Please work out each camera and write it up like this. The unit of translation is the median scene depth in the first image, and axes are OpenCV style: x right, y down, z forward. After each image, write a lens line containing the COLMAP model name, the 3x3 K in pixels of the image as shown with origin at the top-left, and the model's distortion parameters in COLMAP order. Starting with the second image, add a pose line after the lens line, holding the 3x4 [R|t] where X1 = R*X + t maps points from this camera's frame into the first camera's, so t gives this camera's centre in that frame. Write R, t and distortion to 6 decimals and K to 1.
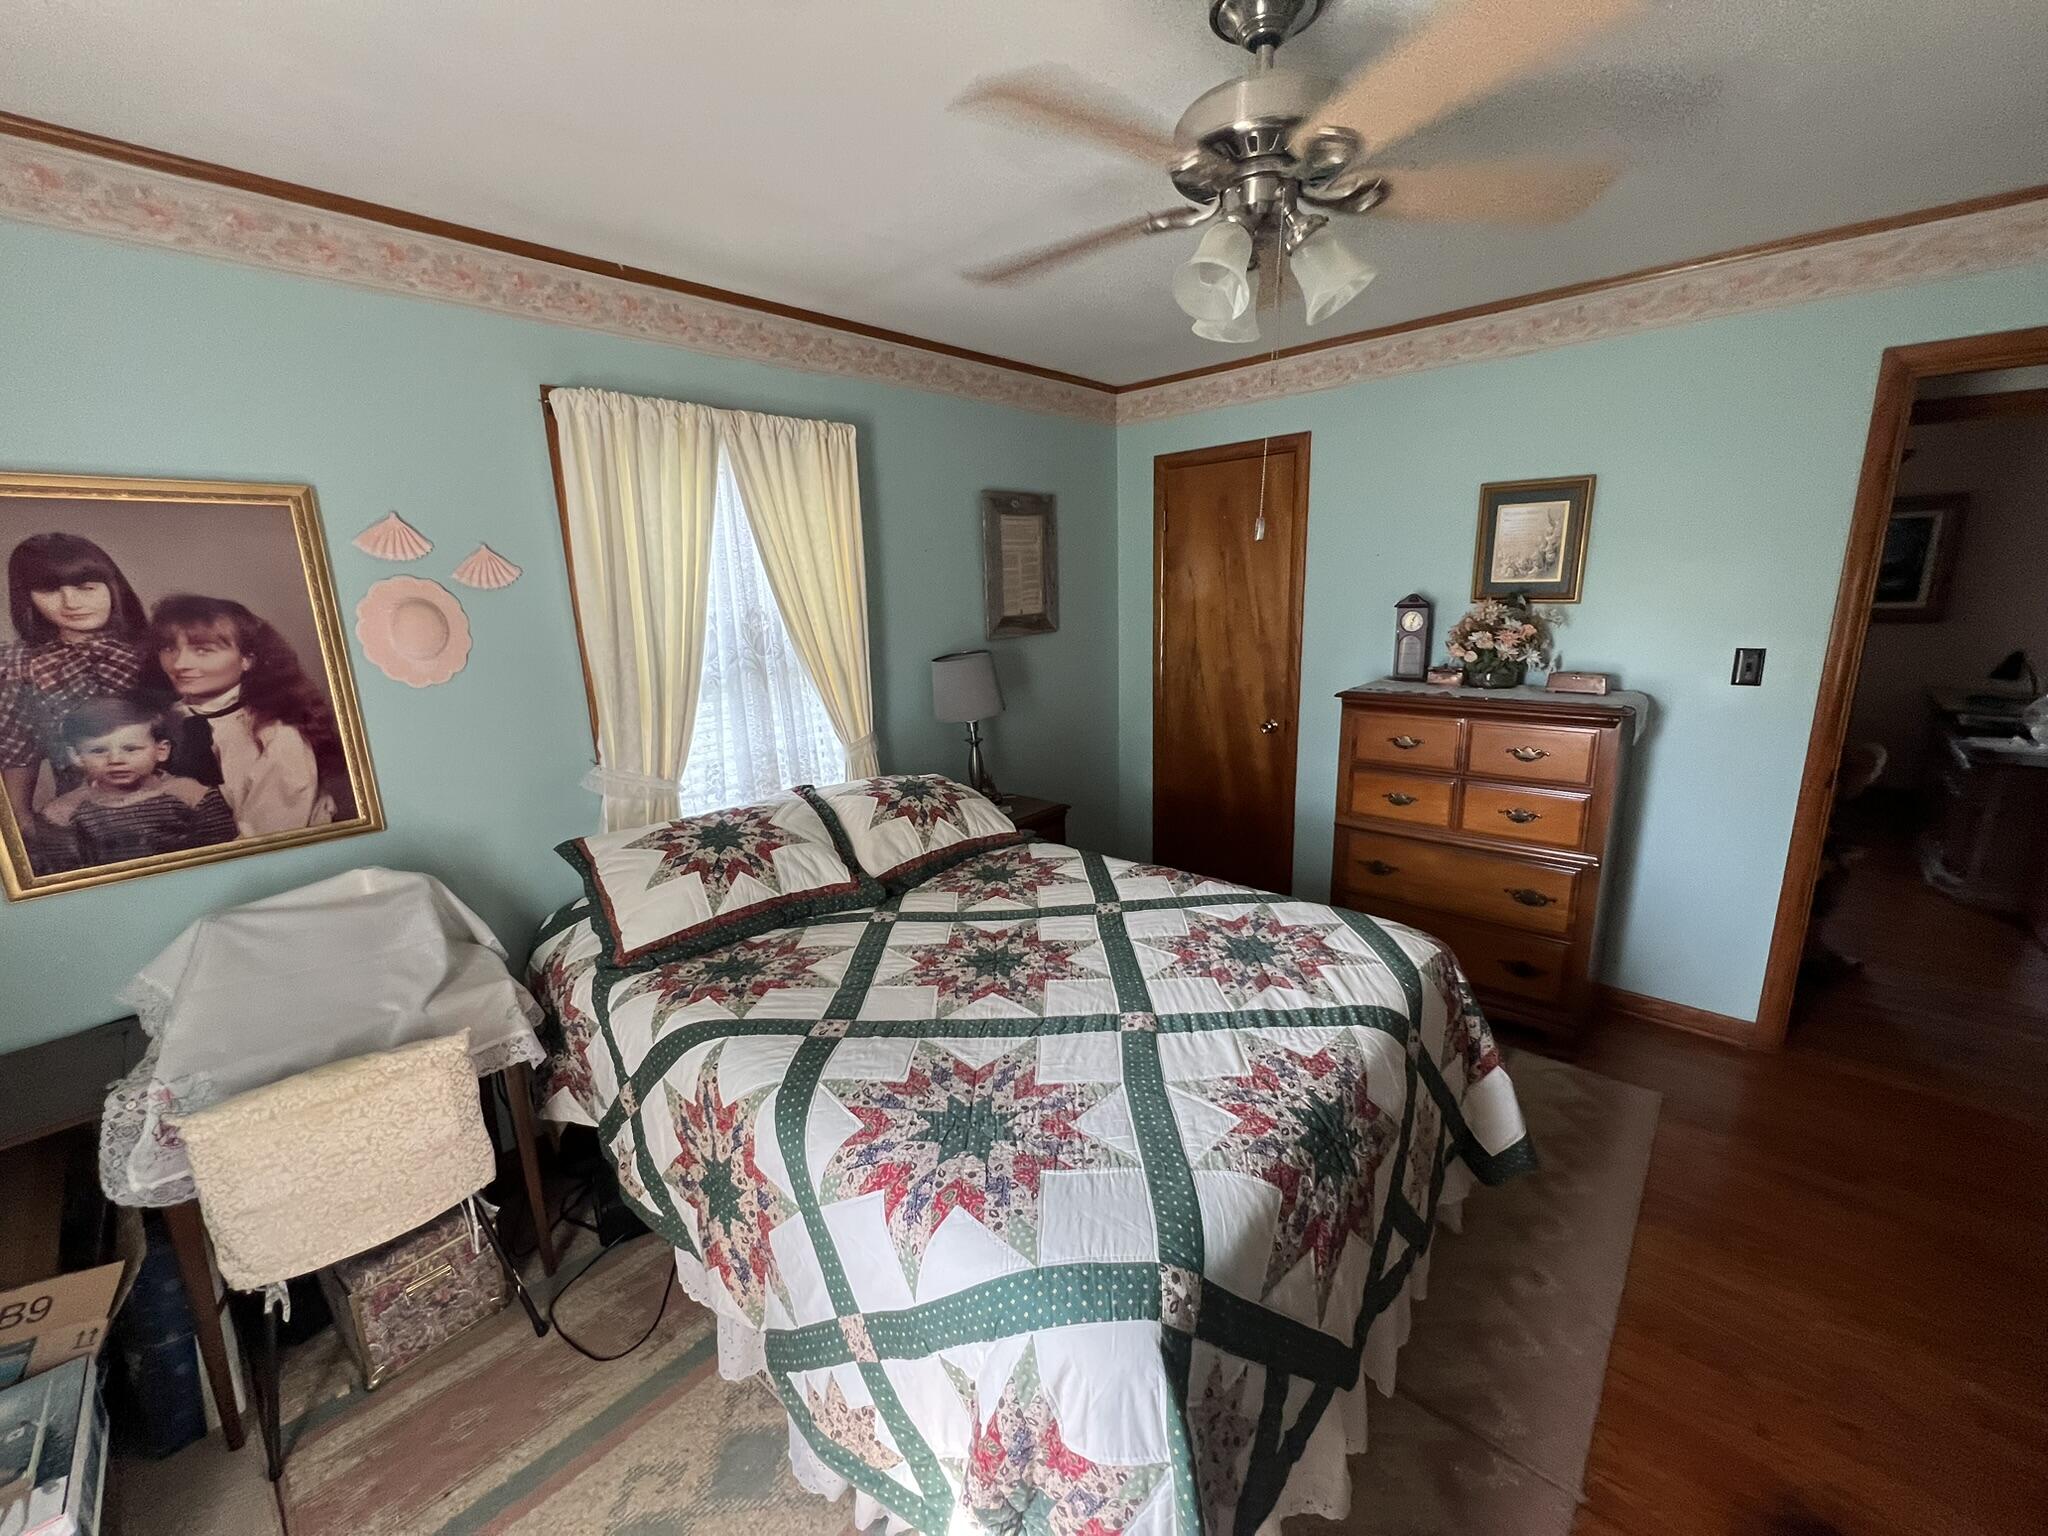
lens RADIAL K [[817.2, 0, 1024.4], [0, 817.2, 765.2], [0, 0, 1]] dist [-0.003086, 0.000487]
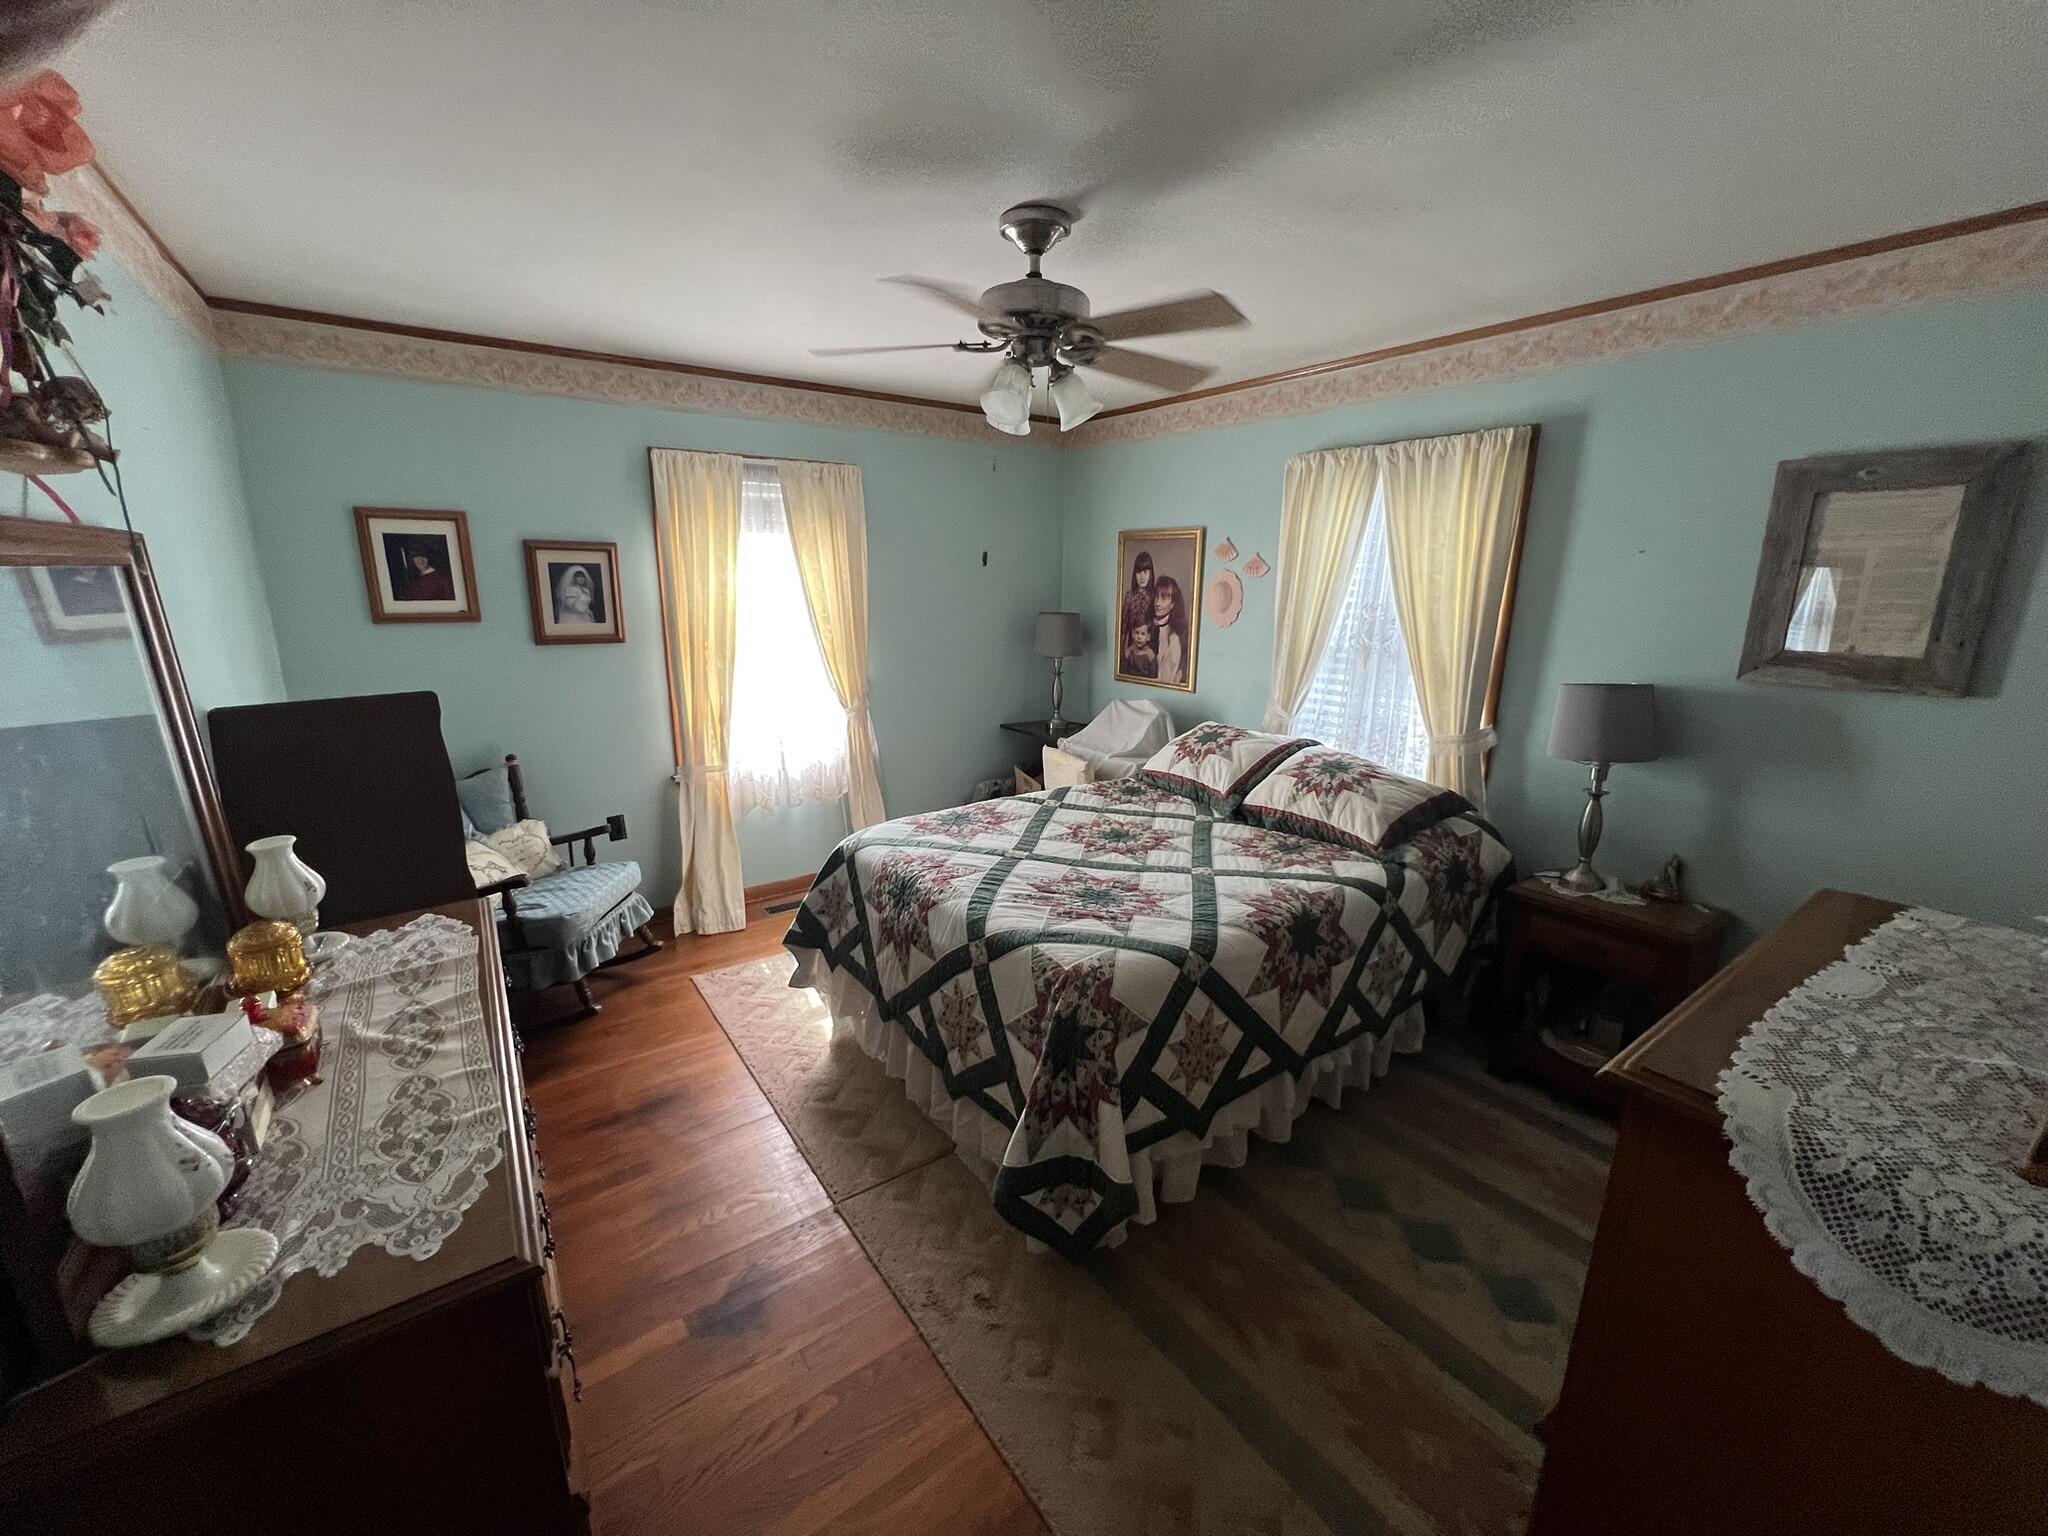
lens RADIAL K [[817.2, 0, 1017.9], [0, 817.2, 764.6], [0, 0, 1]] dist [-0.003086, 0.000487]
pose [[-0.223937, 0.250139, -0.941957, 1.330896], [-0.219427, 0.928748, 0.298797, -0.278847], [0.949581, 0.273602, -0.153093, 0.975150]]
